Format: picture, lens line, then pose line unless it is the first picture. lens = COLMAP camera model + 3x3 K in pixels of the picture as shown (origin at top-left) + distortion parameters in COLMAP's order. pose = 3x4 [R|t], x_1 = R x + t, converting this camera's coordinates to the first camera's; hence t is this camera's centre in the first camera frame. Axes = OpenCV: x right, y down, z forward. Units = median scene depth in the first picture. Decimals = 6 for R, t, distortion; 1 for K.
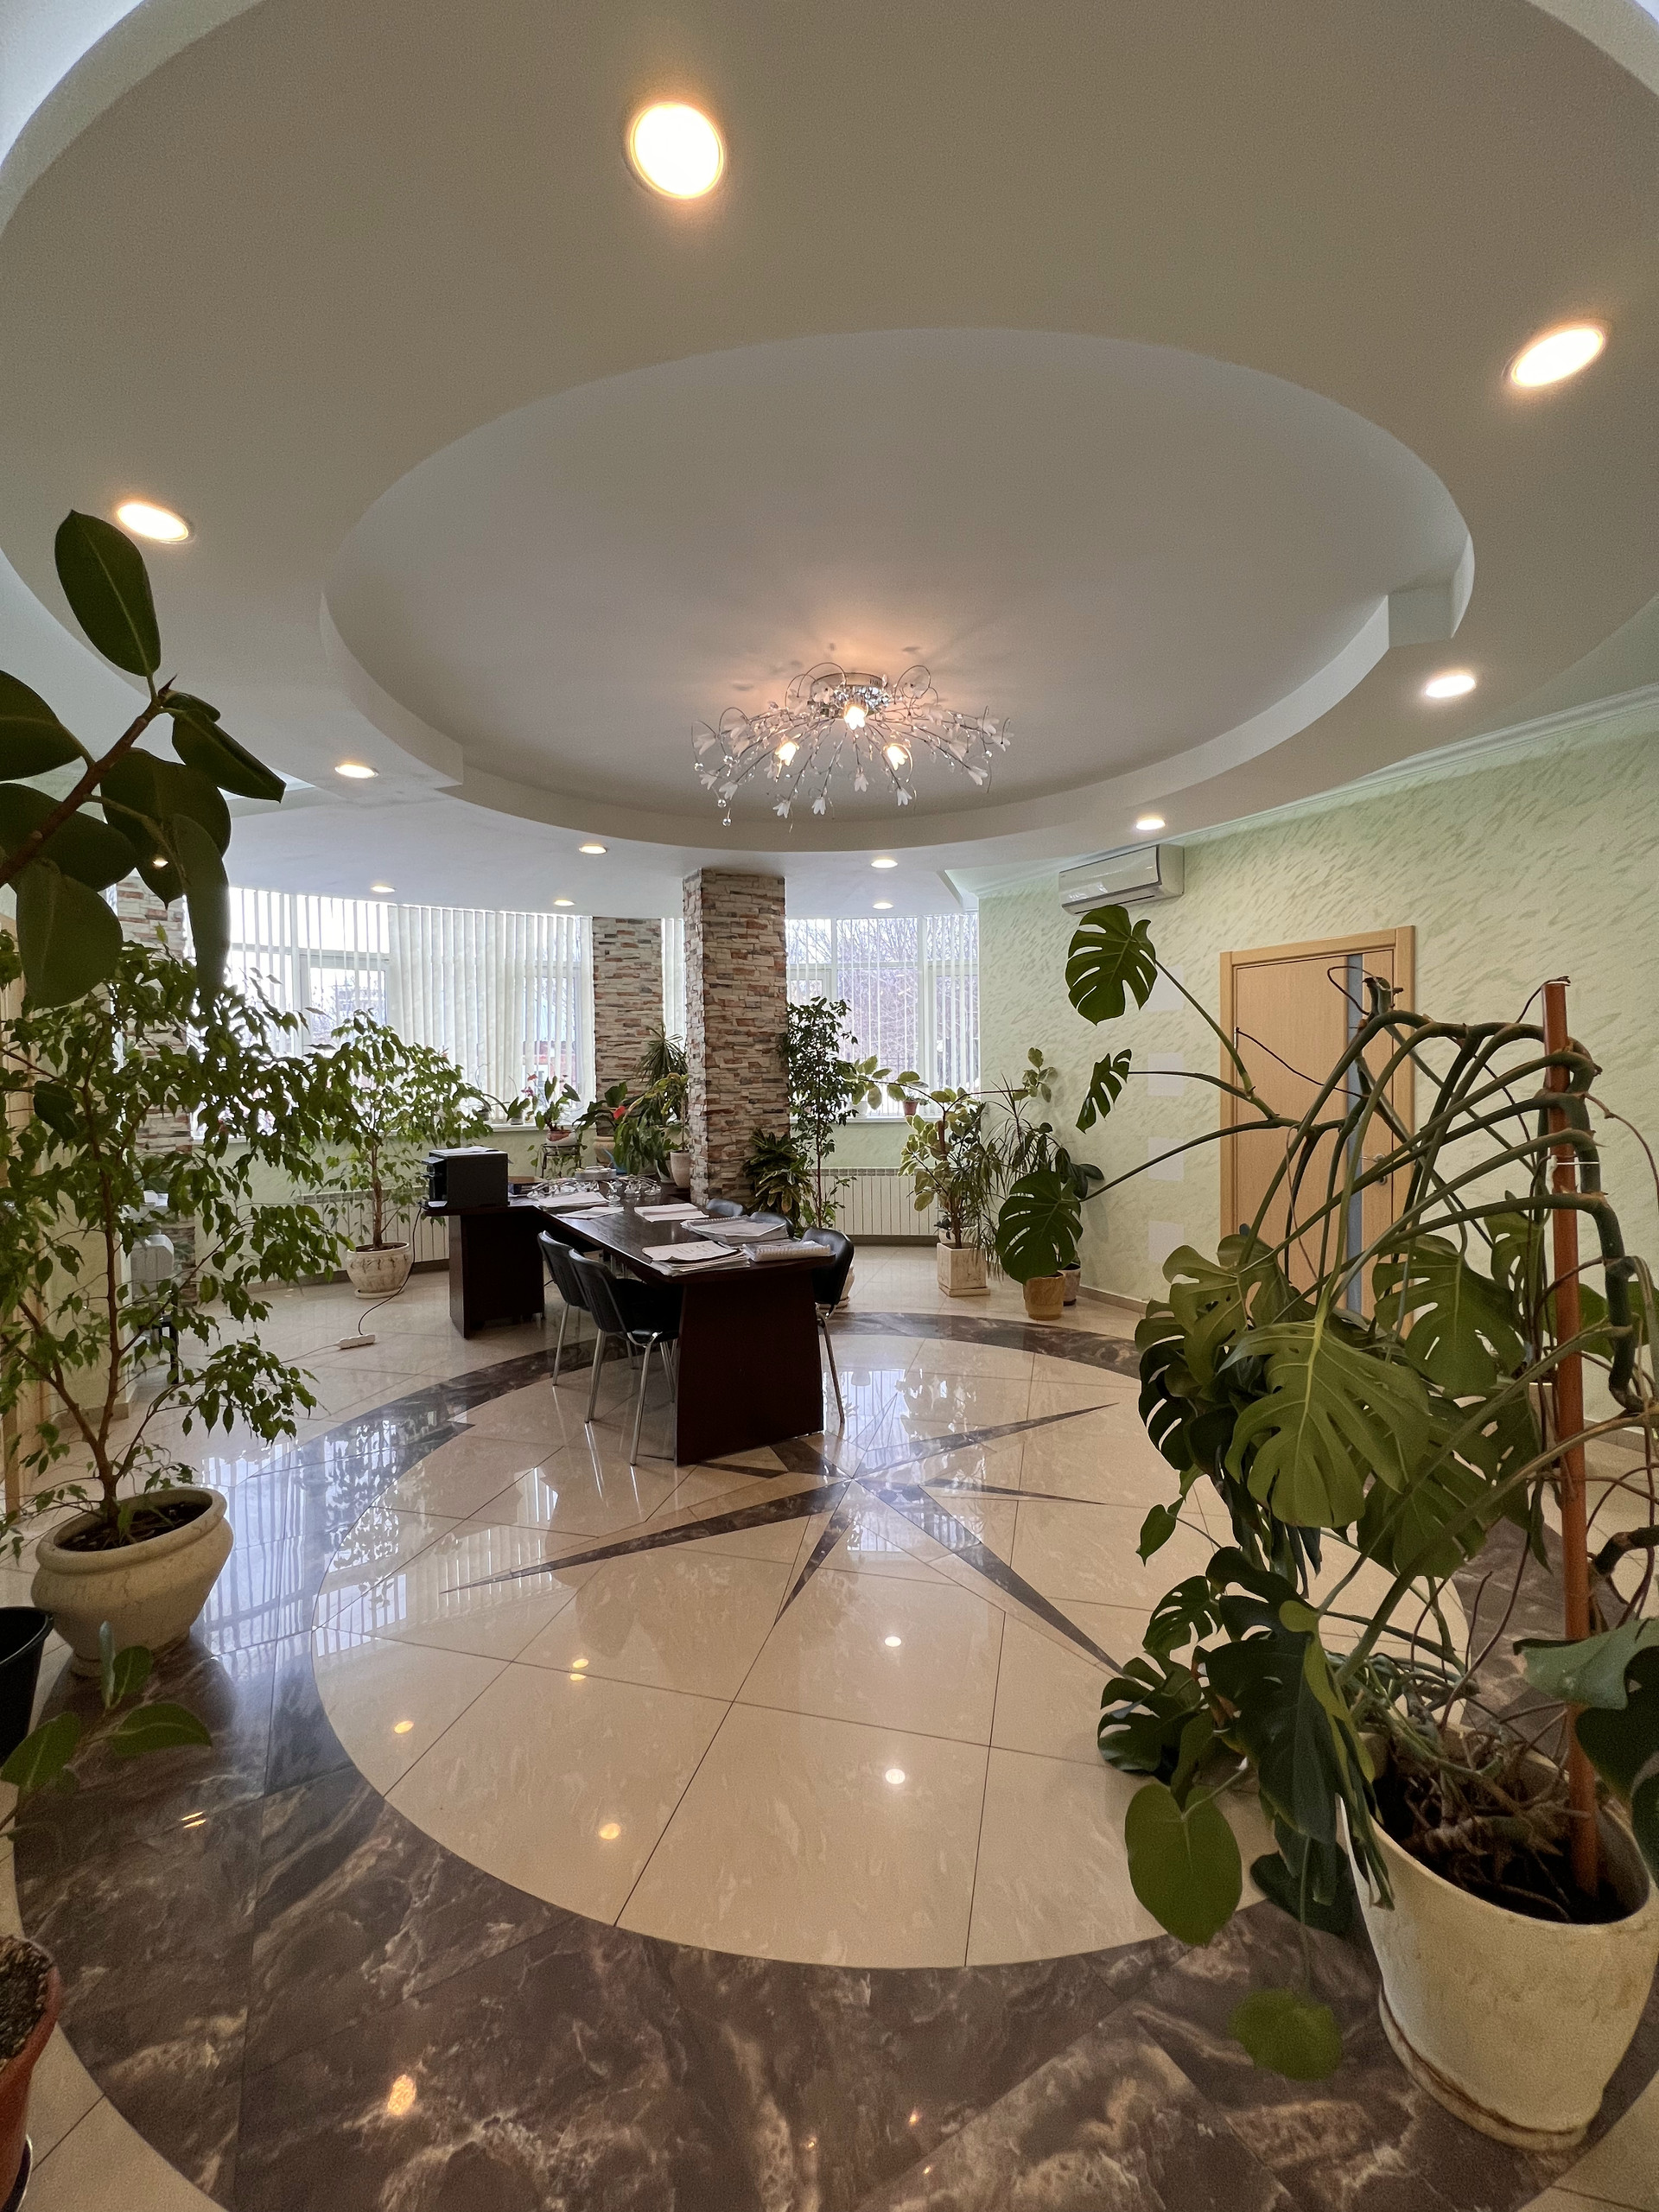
lens RADIAL K [[885.2, 0, 834.2], [0, 885.2, 1097.4], [0, 0, 1]] dist [0.001245, 0.000246]
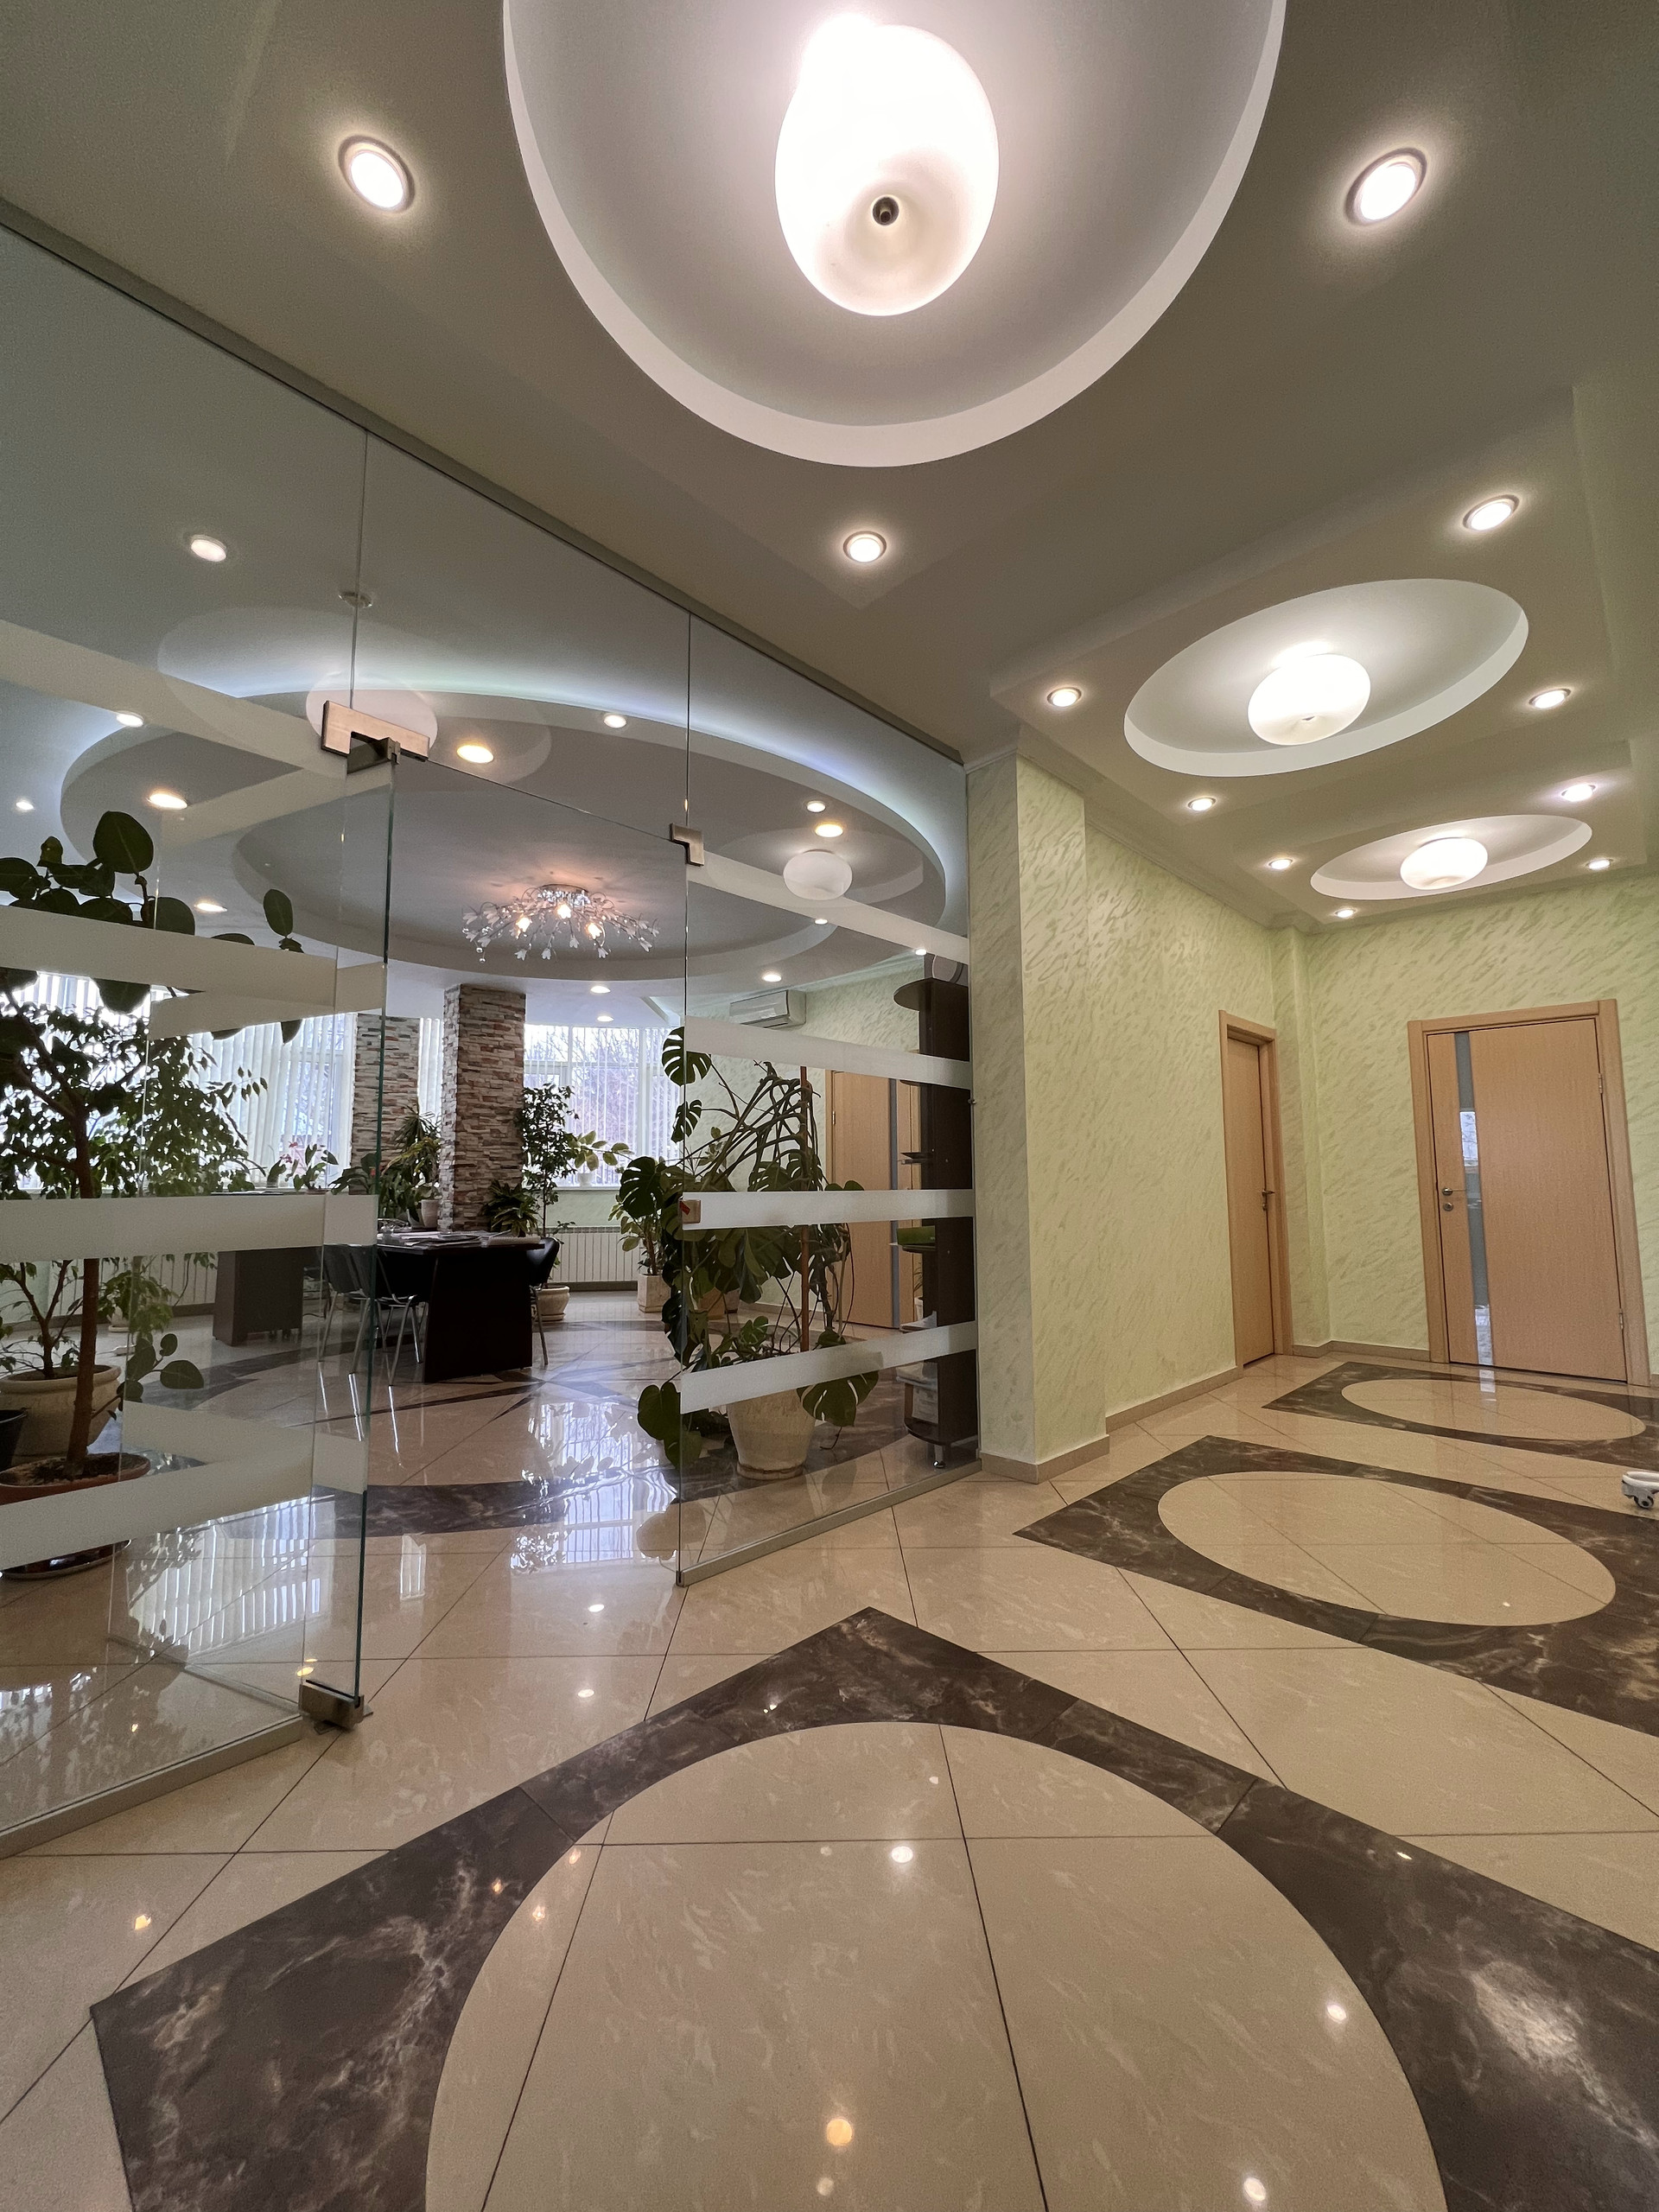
lens RADIAL K [[885.2, 0, 833.8], [0, 885.2, 1099.0], [0, 0, 1]] dist [0.001245, 0.000246]
pose [[0.963905, 0.033954, 0.264073, 0.046587], [-0.000691, 0.992151, -0.125045, 0.080441], [-0.266246, 0.120349, 0.956362, -0.404493]]
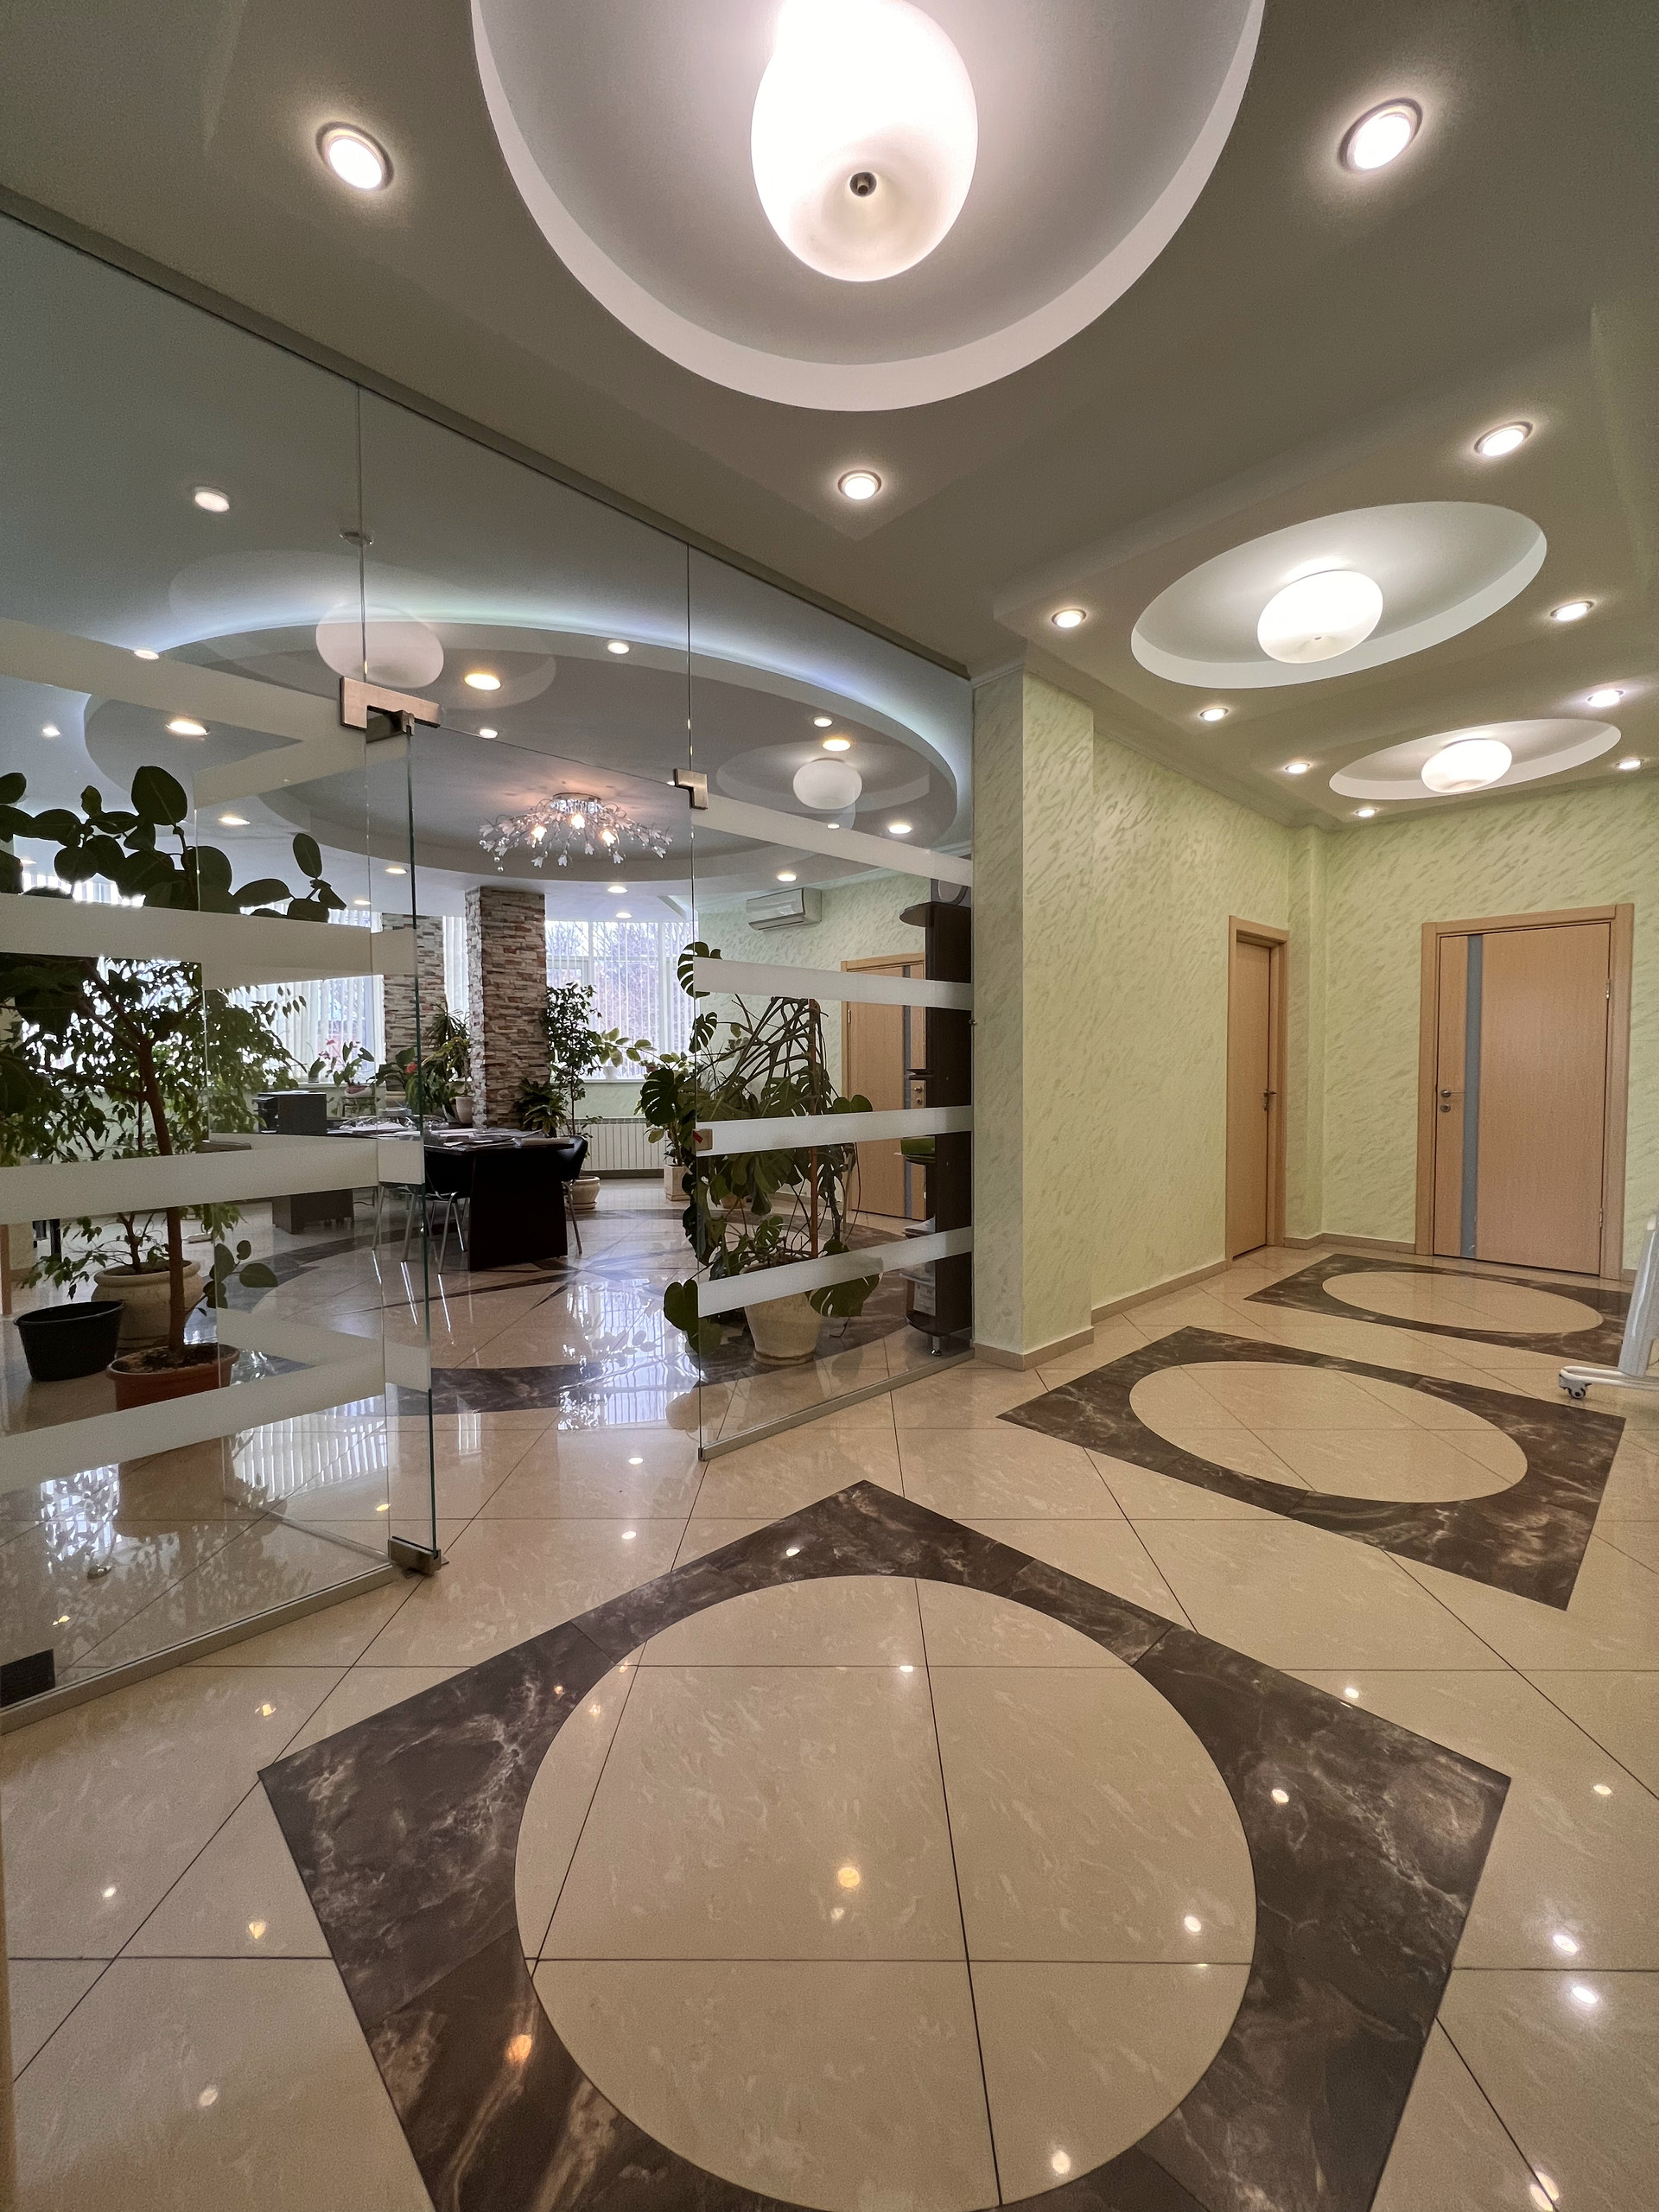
lens RADIAL K [[885.2, 0, 833.9], [0, 885.2, 1099.2], [0, 0, 1]] dist [0.001245, 0.000246]
pose [[0.970927, -0.003942, 0.239344, 0.050194], [0.000764, 0.999910, 0.013369, 0.050628], [-0.239375, -0.012798, 0.970843, -0.444660]]
